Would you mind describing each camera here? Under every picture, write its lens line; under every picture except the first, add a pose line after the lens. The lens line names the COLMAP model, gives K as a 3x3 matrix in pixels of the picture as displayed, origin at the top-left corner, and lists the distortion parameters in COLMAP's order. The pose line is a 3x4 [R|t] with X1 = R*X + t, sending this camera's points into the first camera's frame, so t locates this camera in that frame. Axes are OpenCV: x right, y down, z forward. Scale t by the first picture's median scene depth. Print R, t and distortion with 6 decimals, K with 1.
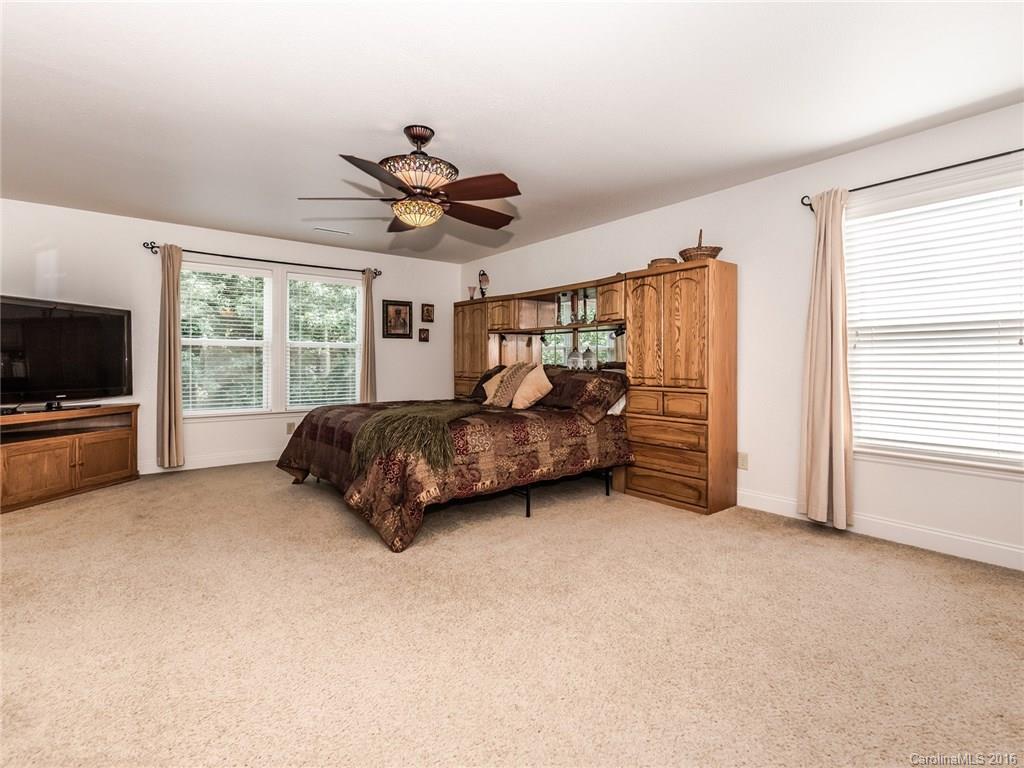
lens RADIAL K [[488.7, 0, 513.6], [0, 488.7, 357.0], [0, 0, 1]] dist [0.000954, 0.000119]
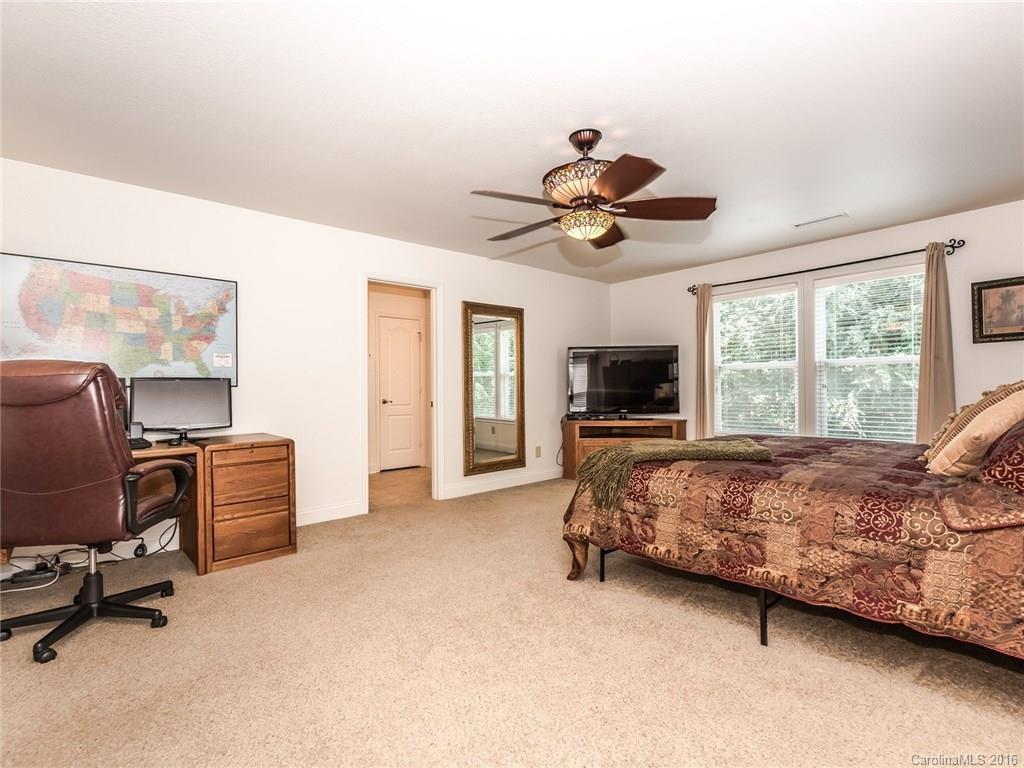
lens RADIAL K [[498.1, 0, 512.0], [0, 498.1, 384.0], [0, 0, 1]] dist [0.000359, -0.000071]
pose [[0.072881, -0.013240, -0.997253, 0.622501], [0.023700, 0.999653, -0.011539, 0.012270], [0.997059, -0.022794, 0.073169, 0.669148]]
